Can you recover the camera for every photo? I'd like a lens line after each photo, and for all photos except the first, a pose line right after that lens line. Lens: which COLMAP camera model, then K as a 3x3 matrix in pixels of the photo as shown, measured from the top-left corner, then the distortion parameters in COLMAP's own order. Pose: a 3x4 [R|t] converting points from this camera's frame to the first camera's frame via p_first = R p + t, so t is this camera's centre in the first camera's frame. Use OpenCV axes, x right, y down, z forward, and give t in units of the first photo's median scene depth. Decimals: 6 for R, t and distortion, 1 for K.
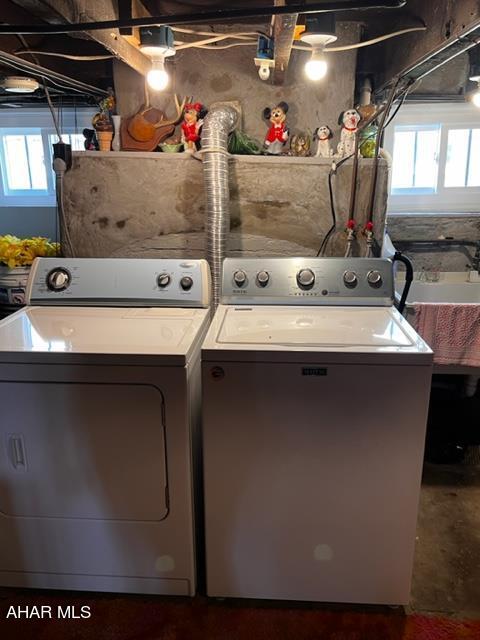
lens RADIAL K [[509.0, 0, 252.9], [0, 509.0, 333.5], [0, 0, 1]] dist [0.049525, -0.072266]
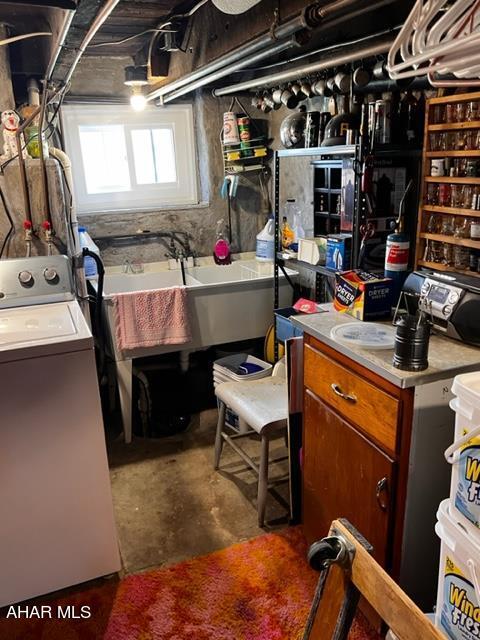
lens RADIAL K [[509.0, 0, 252.9], [0, 509.0, 333.5], [0, 0, 1]] dist [0.049525, -0.072266]
pose [[0.893499, -0.166195, 0.417180, 0.126830], [0.166291, 0.985404, 0.036407, 0.030470], [-0.417142, 0.036843, 0.908094, -0.079520]]
